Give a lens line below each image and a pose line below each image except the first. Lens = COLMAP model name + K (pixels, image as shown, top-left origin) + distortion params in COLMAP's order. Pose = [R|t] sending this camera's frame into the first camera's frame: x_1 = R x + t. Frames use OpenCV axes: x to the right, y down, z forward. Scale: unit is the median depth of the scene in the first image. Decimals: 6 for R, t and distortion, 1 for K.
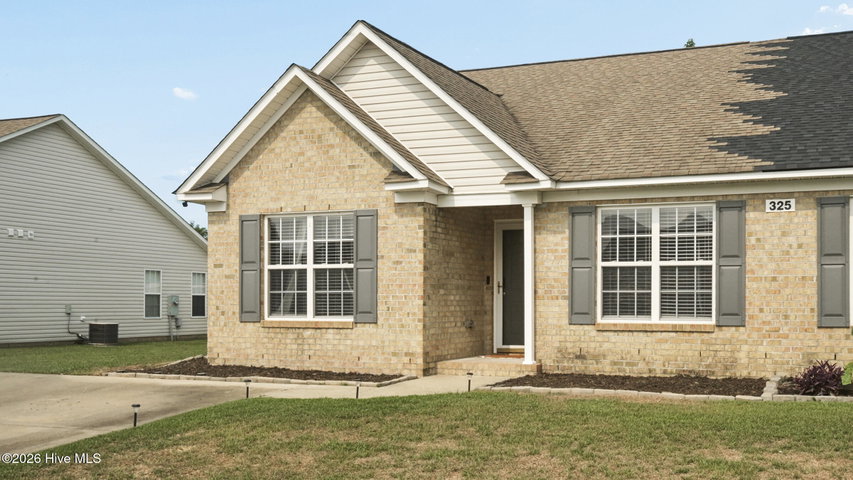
lens RADIAL K [[627.2, 0, 426.5], [0, 627.2, 240.0], [0, 0, 1]] dist [-0.000458, 0.000657]
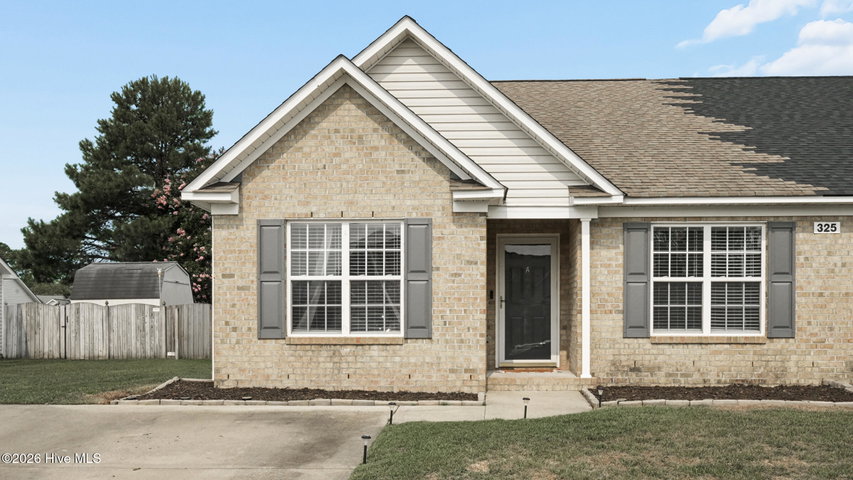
lens RADIAL K [[625.4, 0, 426.5], [0, 625.4, 263.5], [0, 0, 1]] dist [-0.000073, -0.001178]
pose [[0.970518, 0.019212, 0.240262, -0.319607], [-0.022162, 0.999708, 0.009580, 0.010744], [-0.240008, -0.014622, 0.970661, 0.089149]]
